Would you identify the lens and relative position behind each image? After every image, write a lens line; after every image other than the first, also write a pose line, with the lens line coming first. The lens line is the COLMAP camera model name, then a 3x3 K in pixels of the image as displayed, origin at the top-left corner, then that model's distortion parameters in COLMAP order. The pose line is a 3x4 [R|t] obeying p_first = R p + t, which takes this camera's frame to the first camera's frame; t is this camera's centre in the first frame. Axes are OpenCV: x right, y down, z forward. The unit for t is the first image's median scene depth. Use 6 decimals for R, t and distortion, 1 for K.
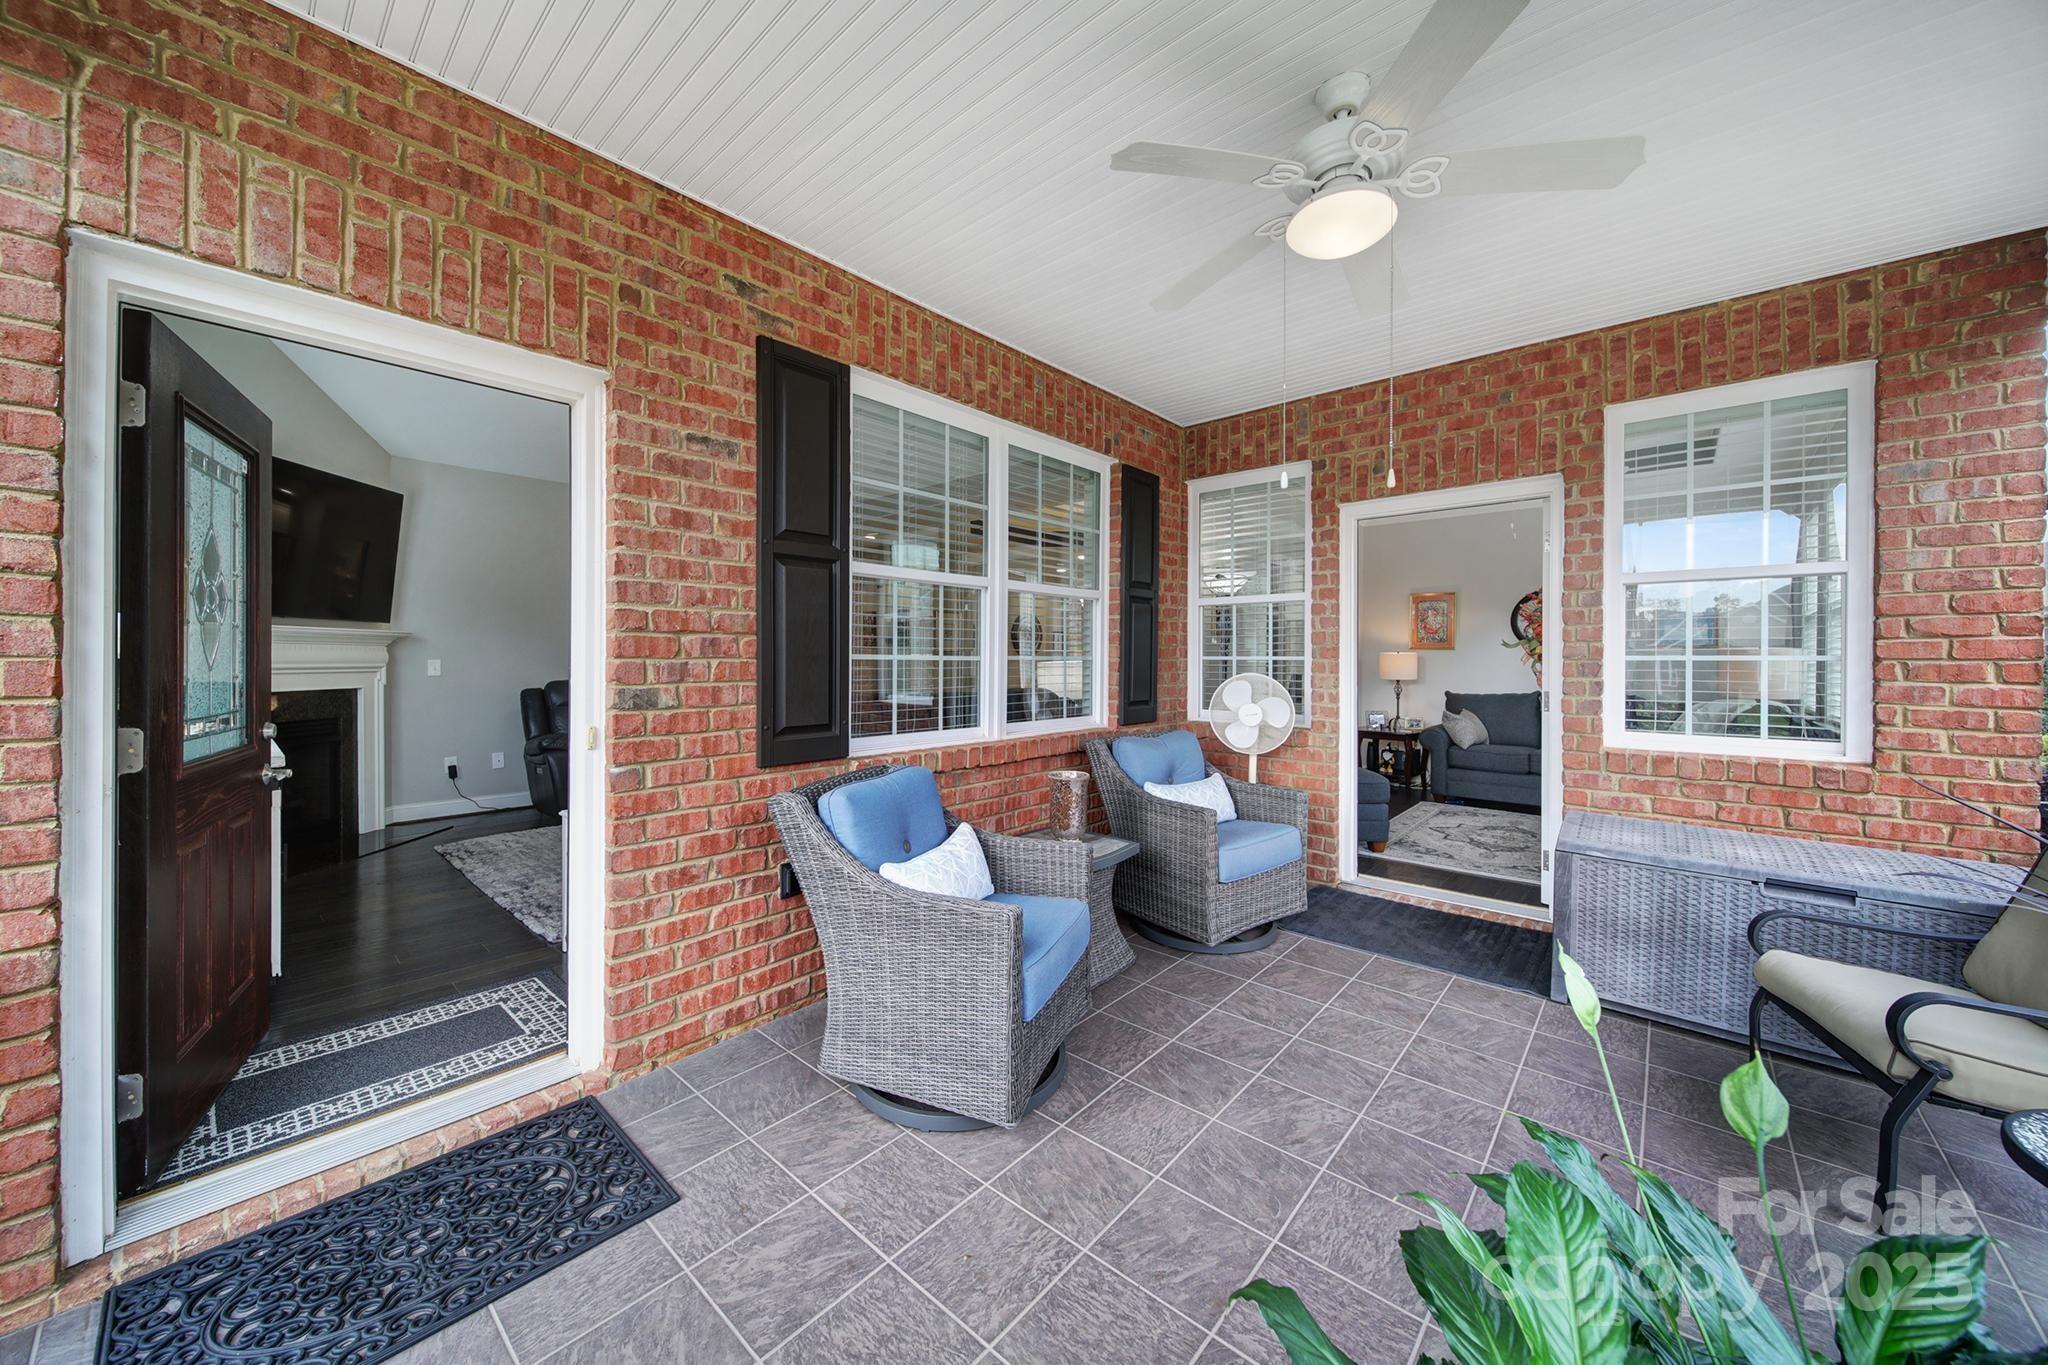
lens RADIAL K [[718.1, 0, 1023.0], [0, 718.1, 666.2], [0, 0, 1]] dist [0.000088, -0.002105]
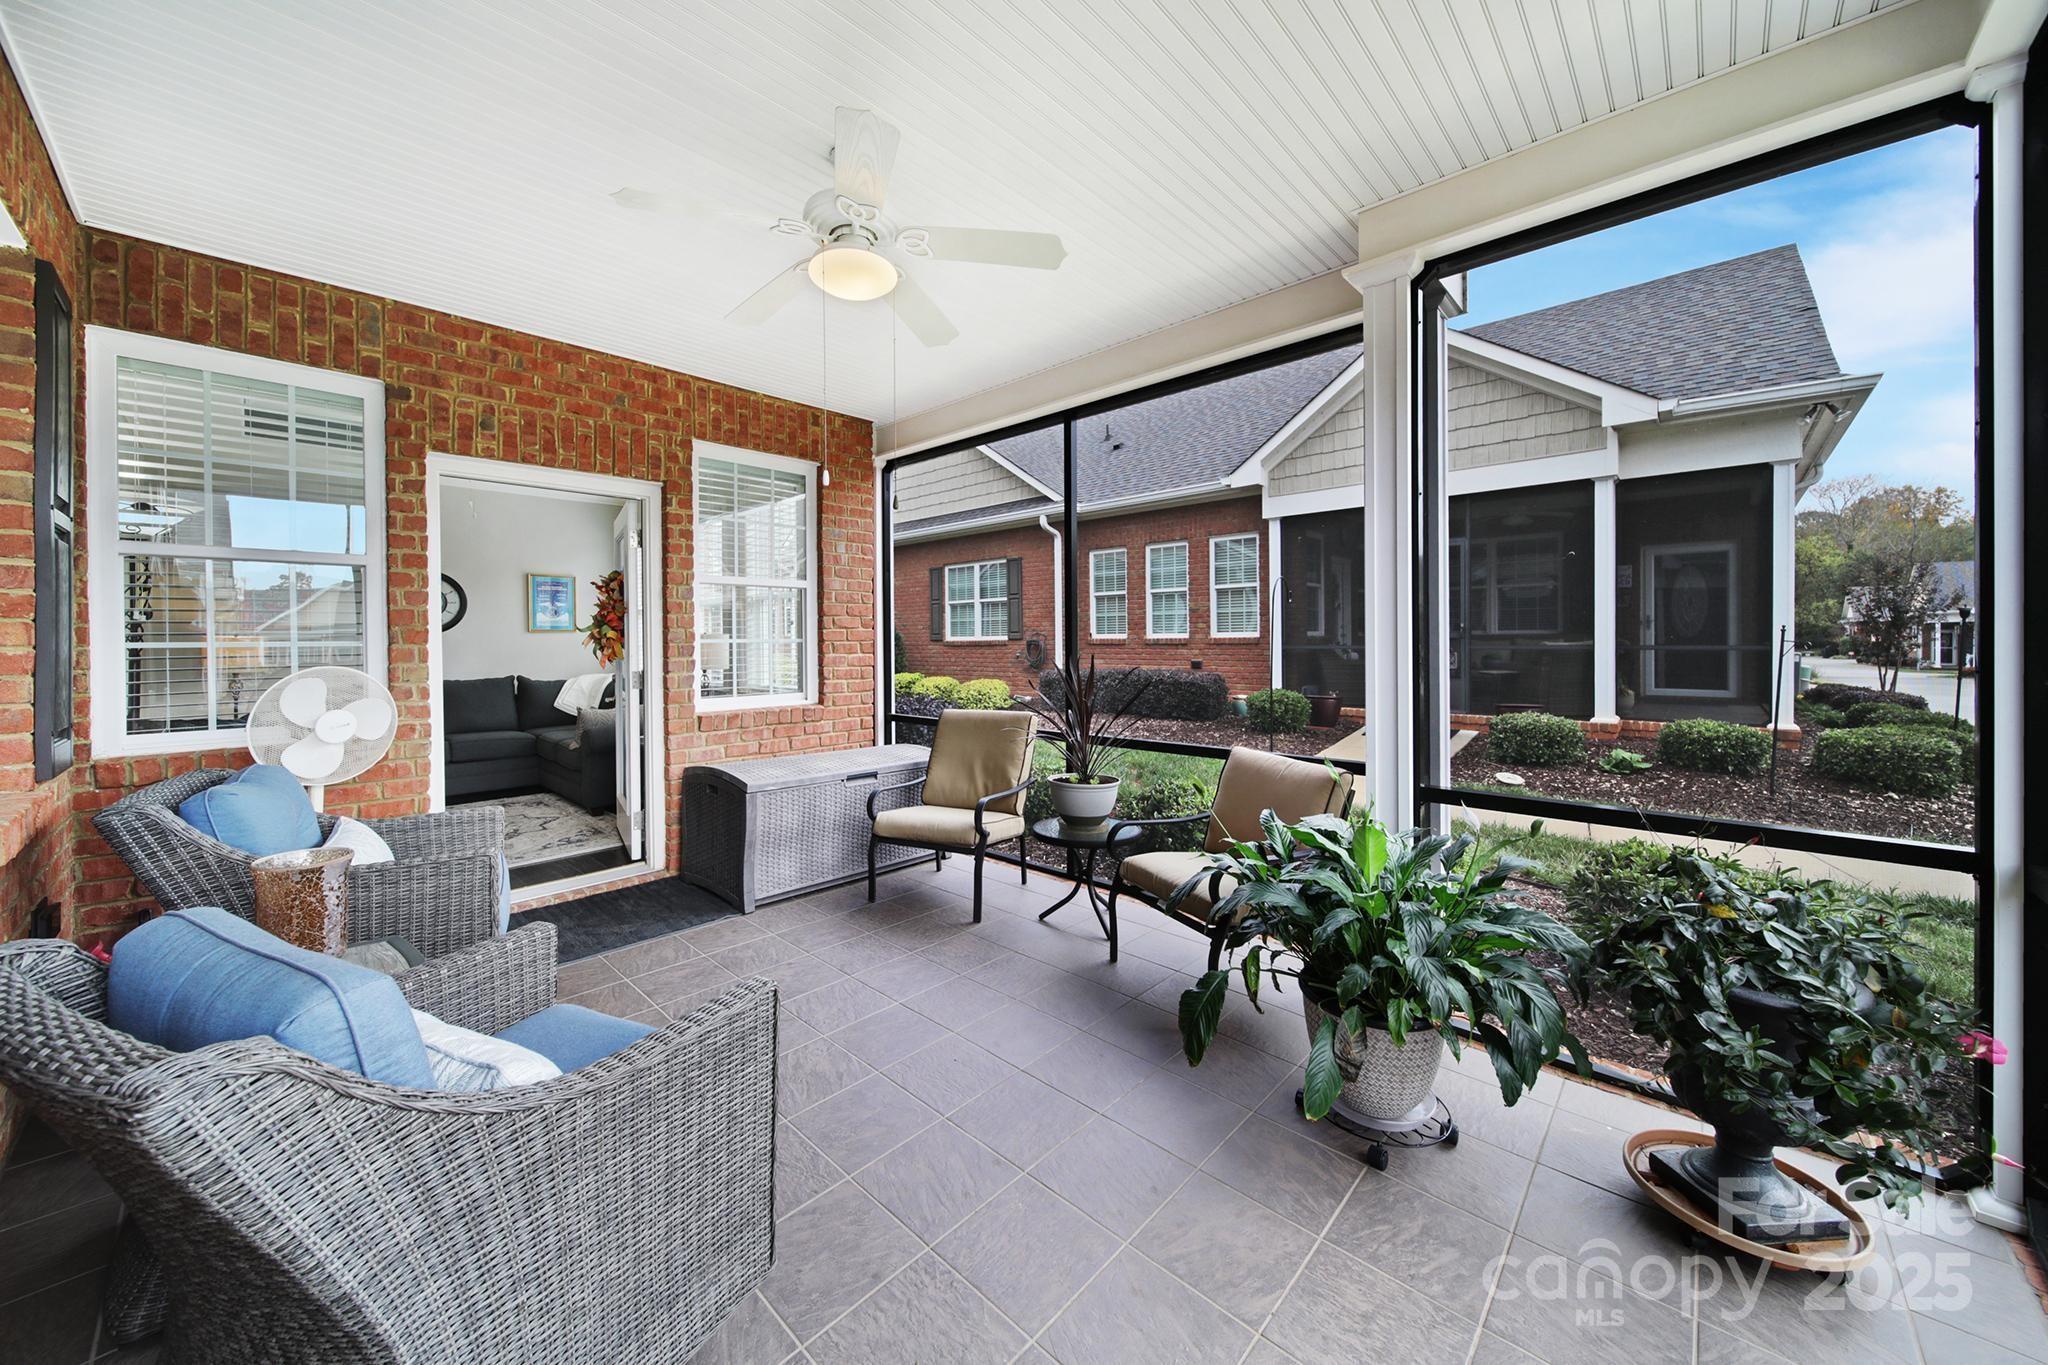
lens RADIAL K [[718.1, 0, 1016.6], [0, 718.1, 645.4], [0, 0, 1]] dist [0.000088, -0.002105]
pose [[0.053639, -0.009851, 0.998512, -0.356189], [0.016796, 0.999819, 0.008961, -0.005097], [-0.998419, 0.016291, 0.053795, 0.330936]]
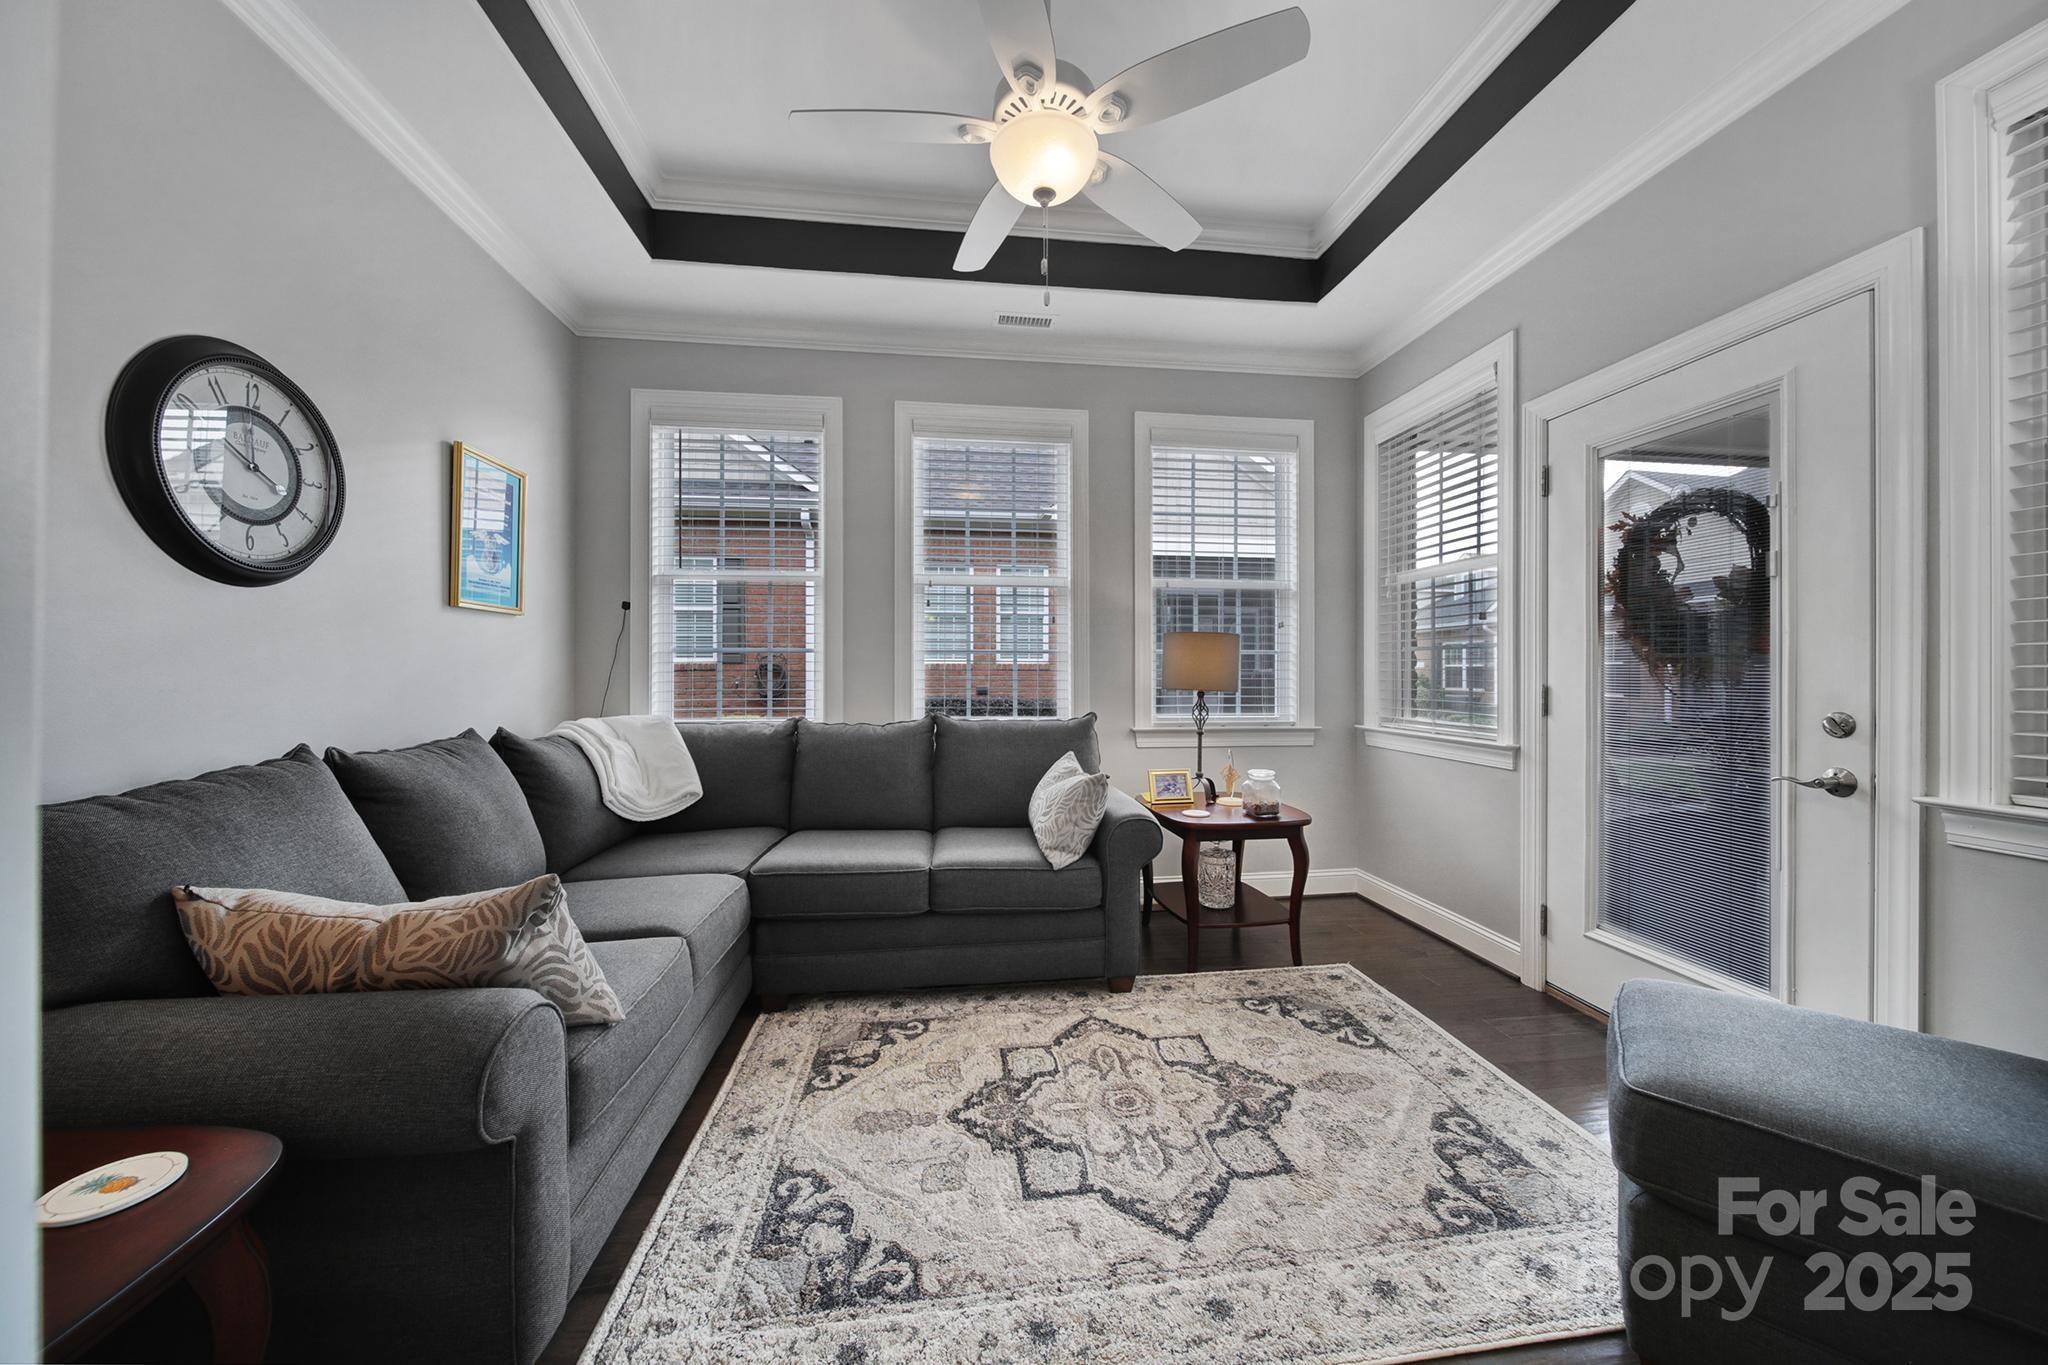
lens RADIAL K [[718.1, 0, 1021.6], [0, 718.1, 673.2], [0, 0, 1]] dist [0.000088, -0.002105]
pose [[-0.754795, -0.006012, 0.655934, 0.690672], [0.003497, 0.999907, 0.013189, 0.007764], [-0.655952, 0.012249, -0.754703, 1.932121]]
